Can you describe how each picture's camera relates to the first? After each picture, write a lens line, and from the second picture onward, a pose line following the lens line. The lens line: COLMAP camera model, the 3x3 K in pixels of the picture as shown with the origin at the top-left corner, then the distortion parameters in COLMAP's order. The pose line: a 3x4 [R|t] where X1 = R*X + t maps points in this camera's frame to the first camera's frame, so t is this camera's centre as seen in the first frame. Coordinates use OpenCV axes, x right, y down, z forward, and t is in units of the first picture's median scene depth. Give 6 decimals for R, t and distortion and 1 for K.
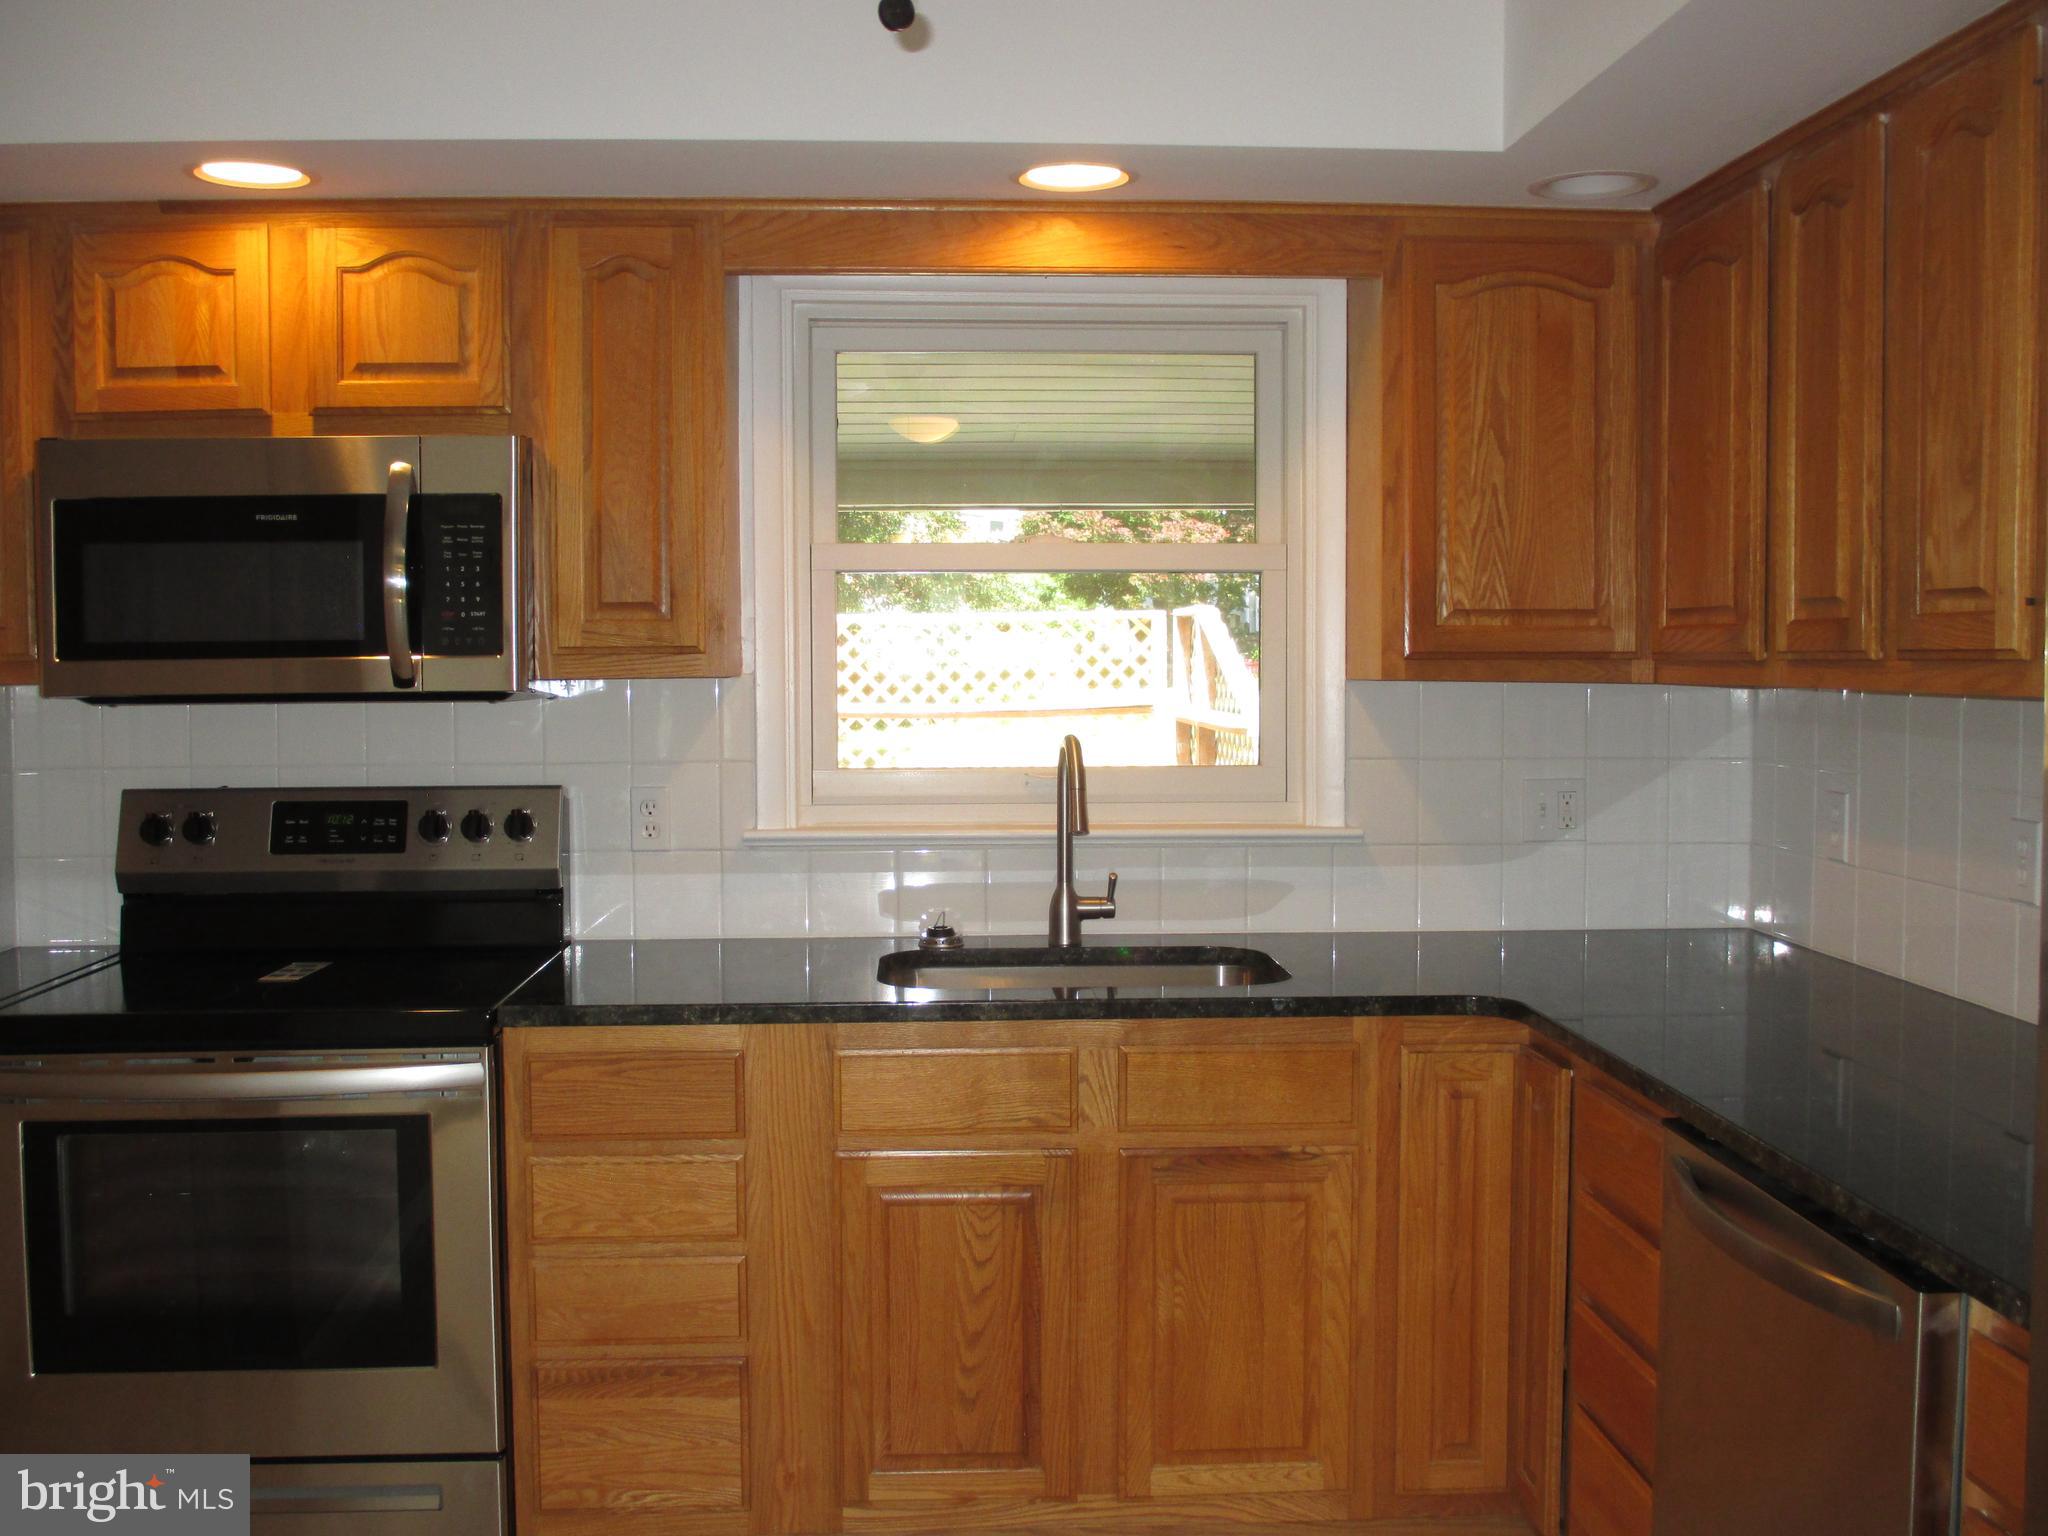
lens RADIAL K [[1895.5, 0, 1019.4], [0, 1895.5, 737.9], [0, 0, 1]] dist [-0.056572, 0.009455]
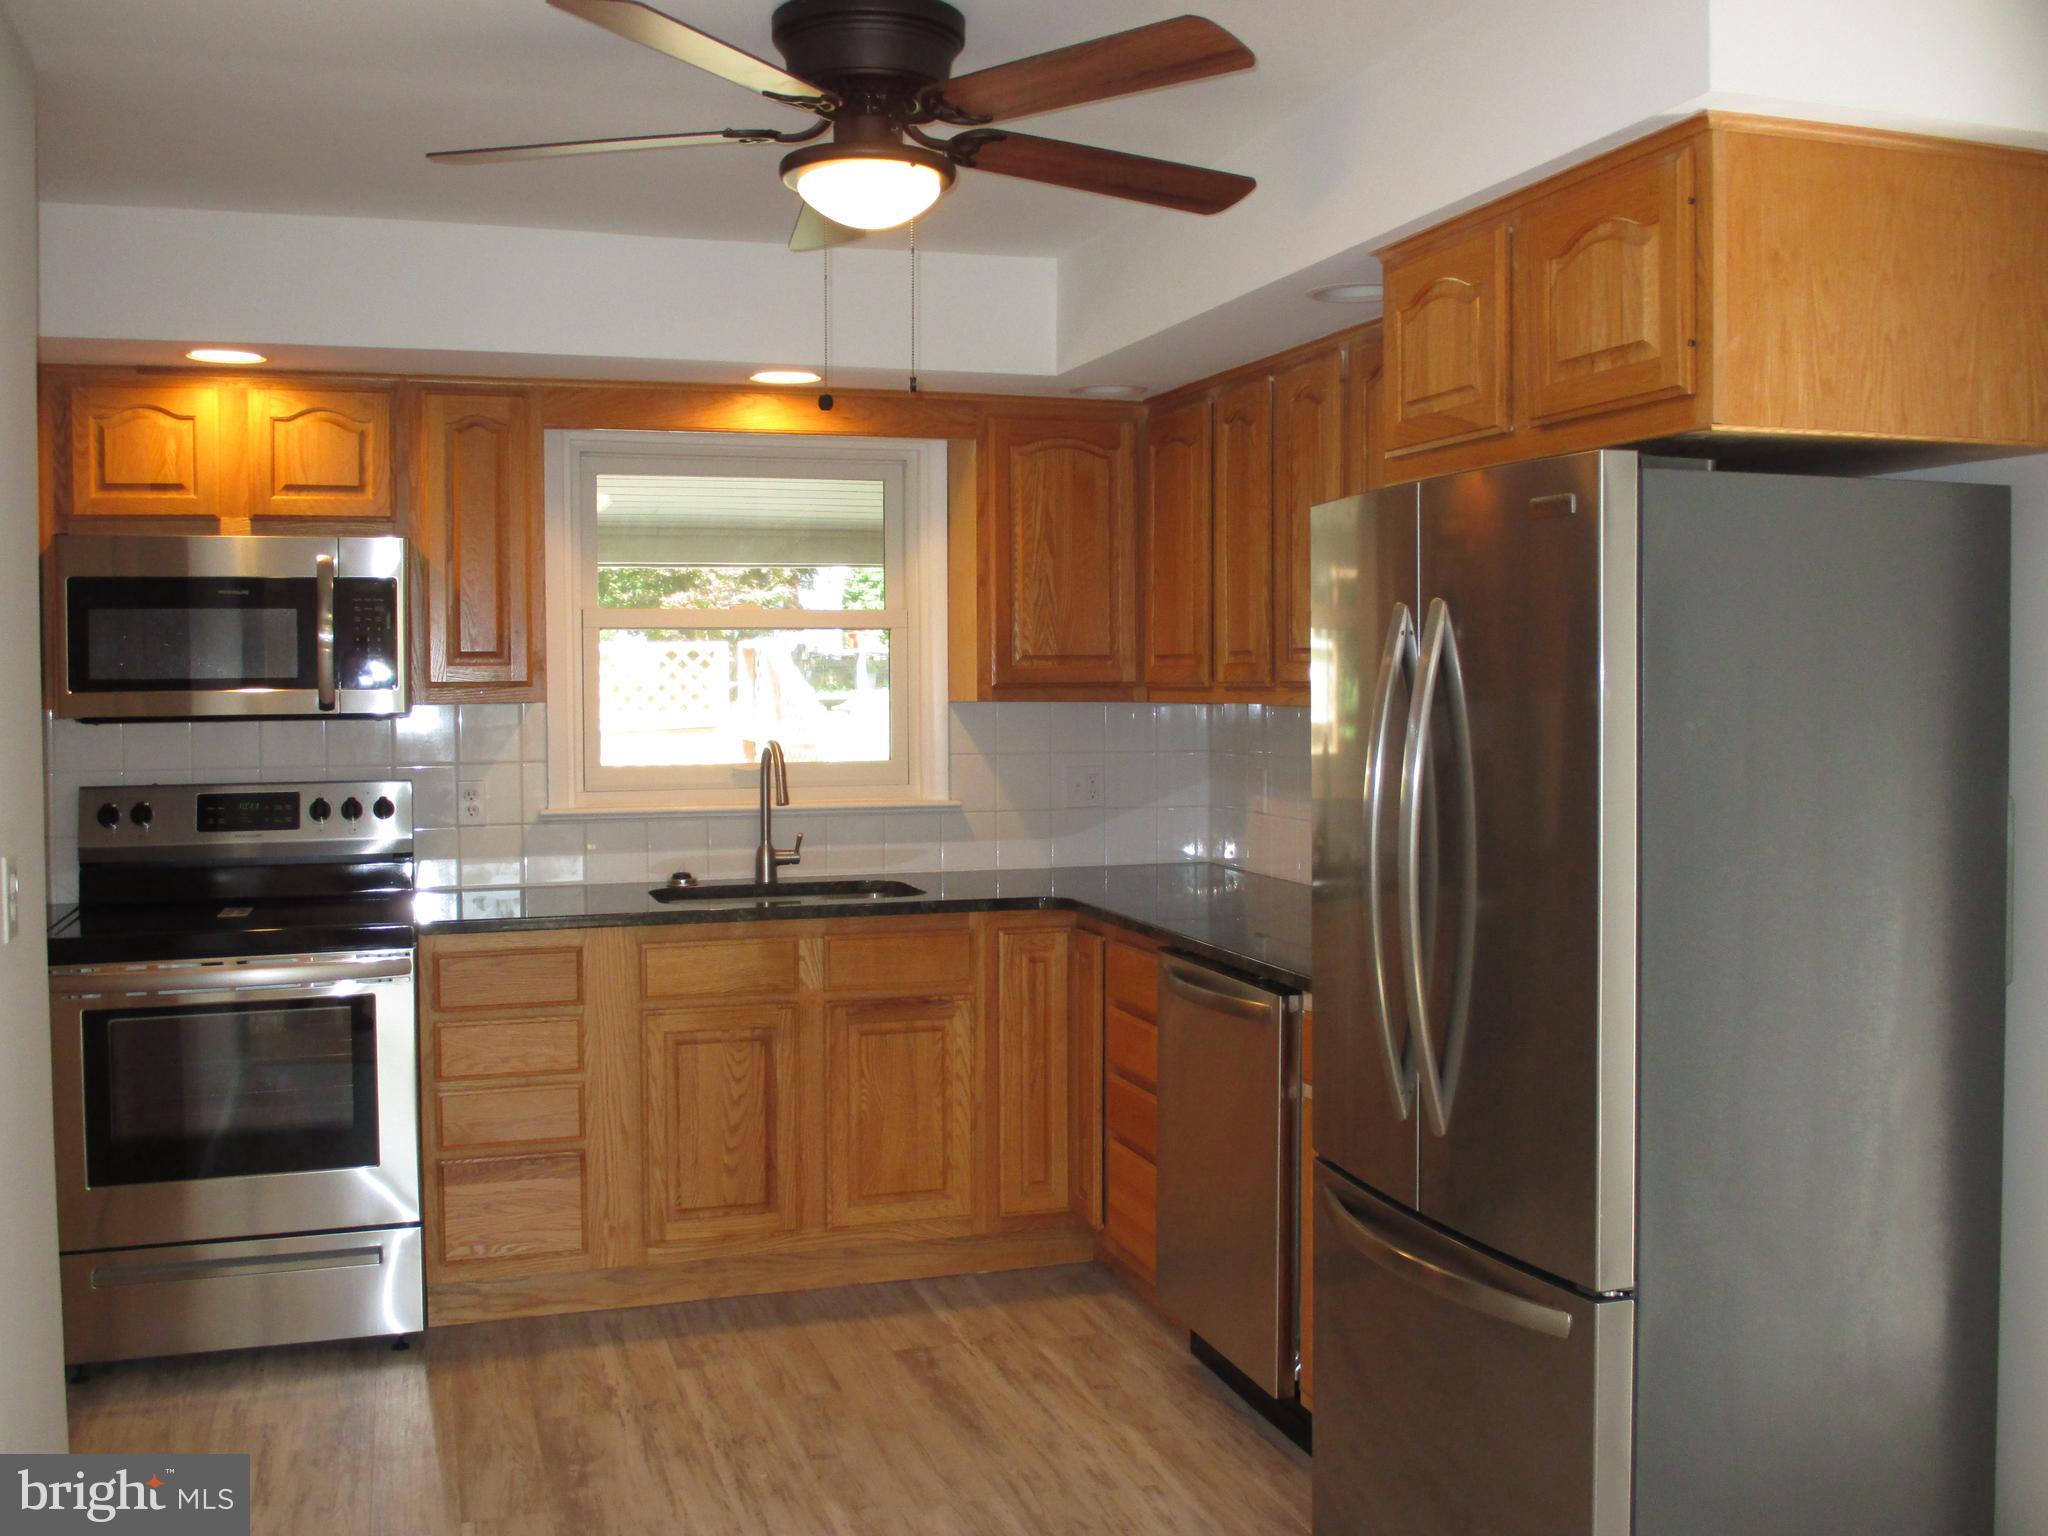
lens RADIAL K [[1895.5, 0, 1019.4], [0, 1895.5, 737.9], [0, 0, 1]] dist [-0.056572, 0.009455]
pose [[0.967182, -0.010127, 0.253884, -0.179387], [0.013461, 0.999844, -0.011400, 0.018293], [-0.253729, 0.014443, 0.967167, -0.535325]]
